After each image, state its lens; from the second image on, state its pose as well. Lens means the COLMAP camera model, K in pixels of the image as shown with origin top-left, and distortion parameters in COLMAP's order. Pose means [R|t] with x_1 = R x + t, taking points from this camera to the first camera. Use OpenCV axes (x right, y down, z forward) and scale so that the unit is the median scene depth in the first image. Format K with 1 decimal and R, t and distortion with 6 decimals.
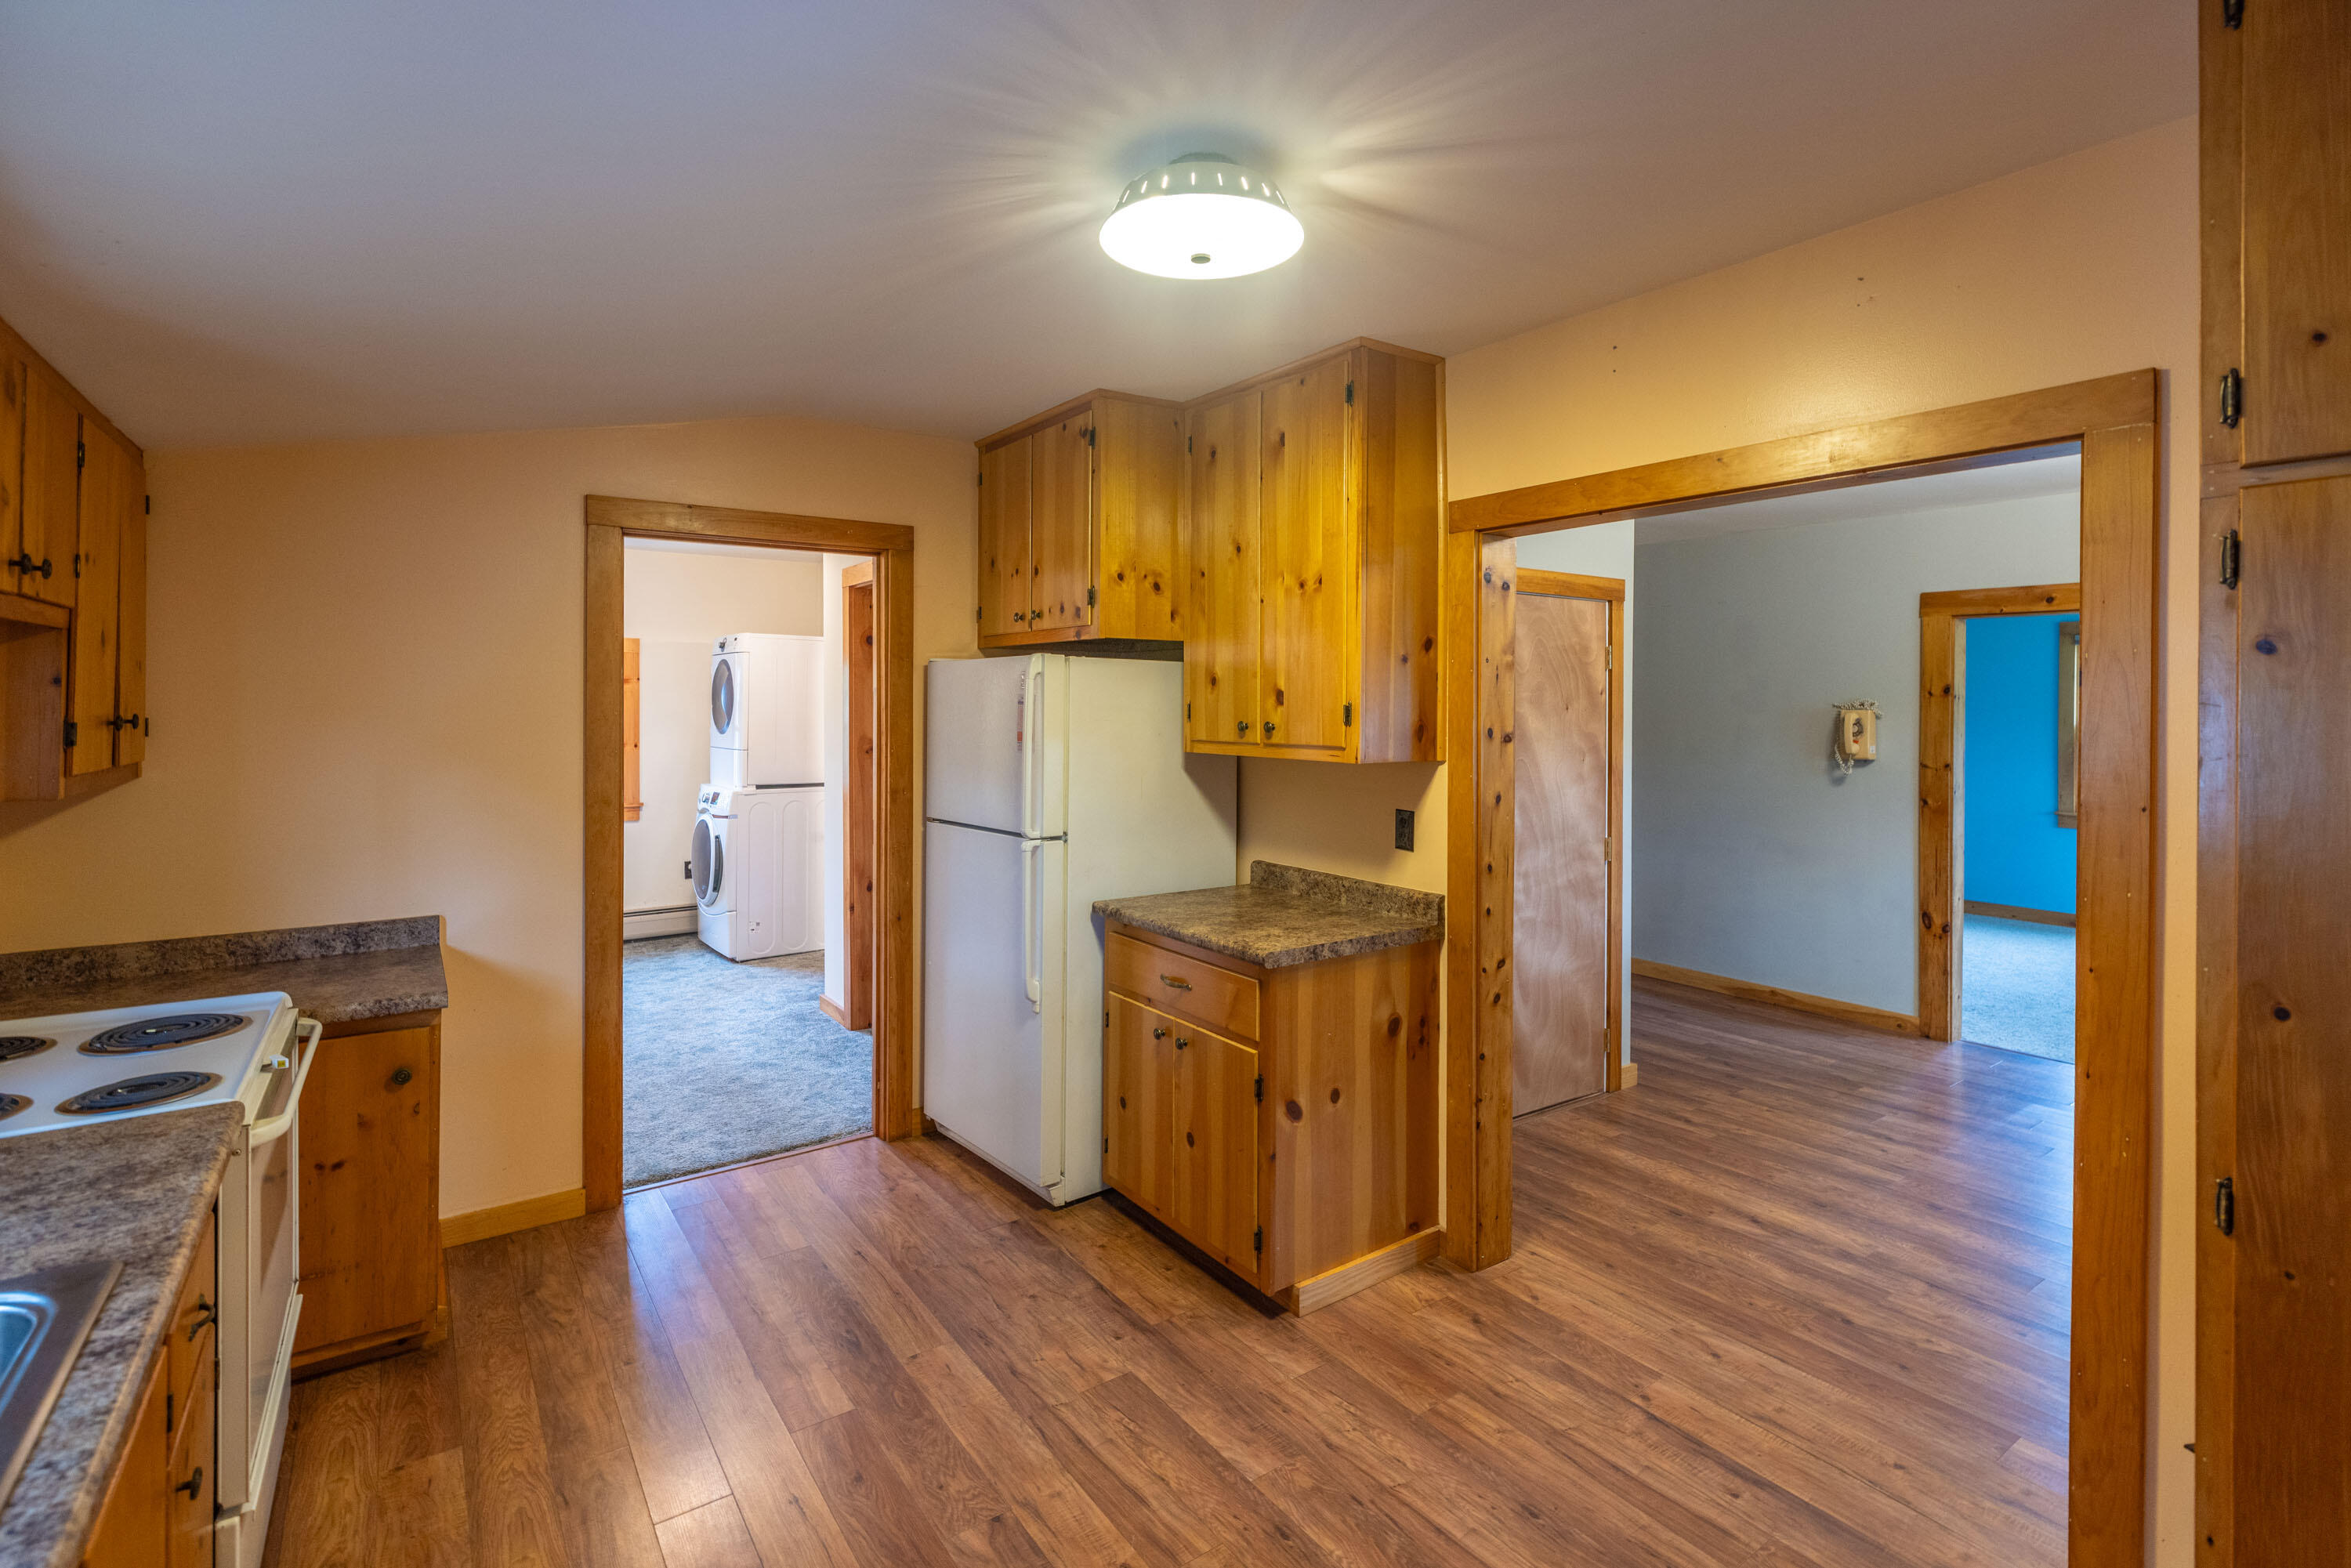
lens RADIAL K [[1090.3, 0, 1133.1], [0, 1090.3, 703.9], [0, 0, 1]] dist [0.000629, 0.000559]
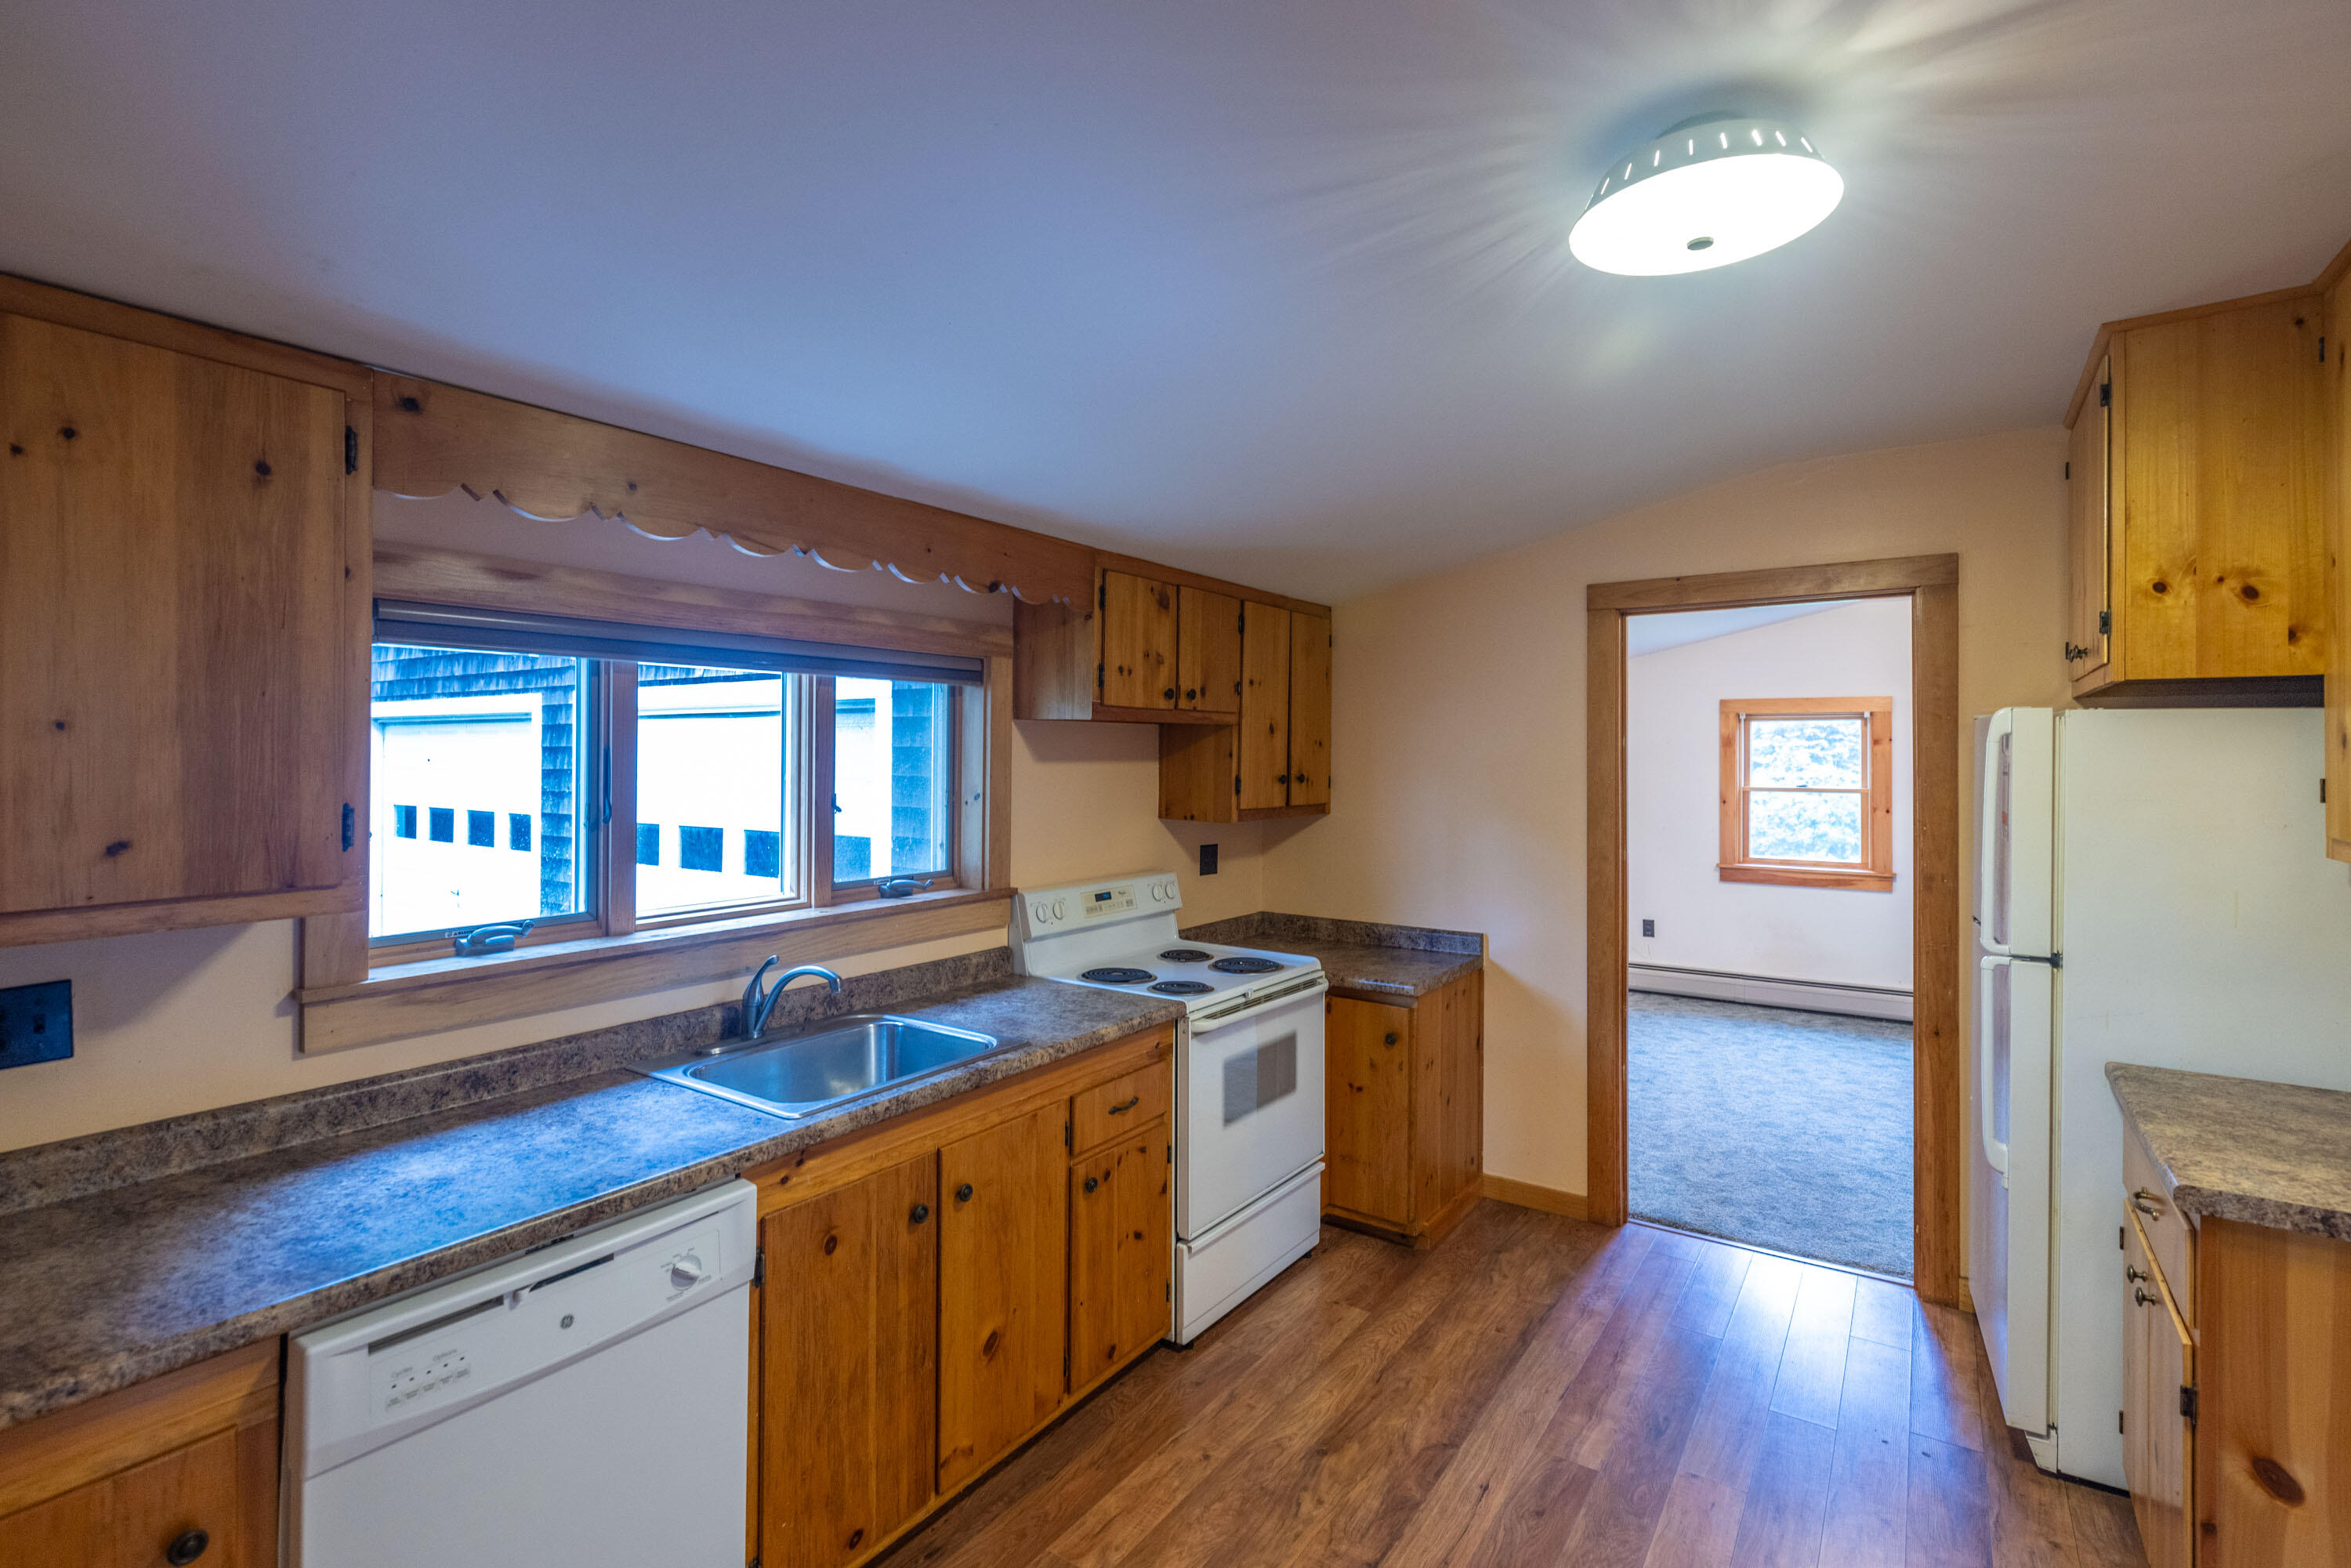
lens RADIAL K [[1090.3, 0, 1173.9], [0, 1090.3, 746.7], [0, 0, 1]] dist [0.000629, 0.000559]
pose [[0.347369, -0.010333, -0.937672, 0.399532], [-0.003103, 0.999921, -0.012168, -0.008267], [0.937723, 0.007137, 0.347310, 0.194701]]
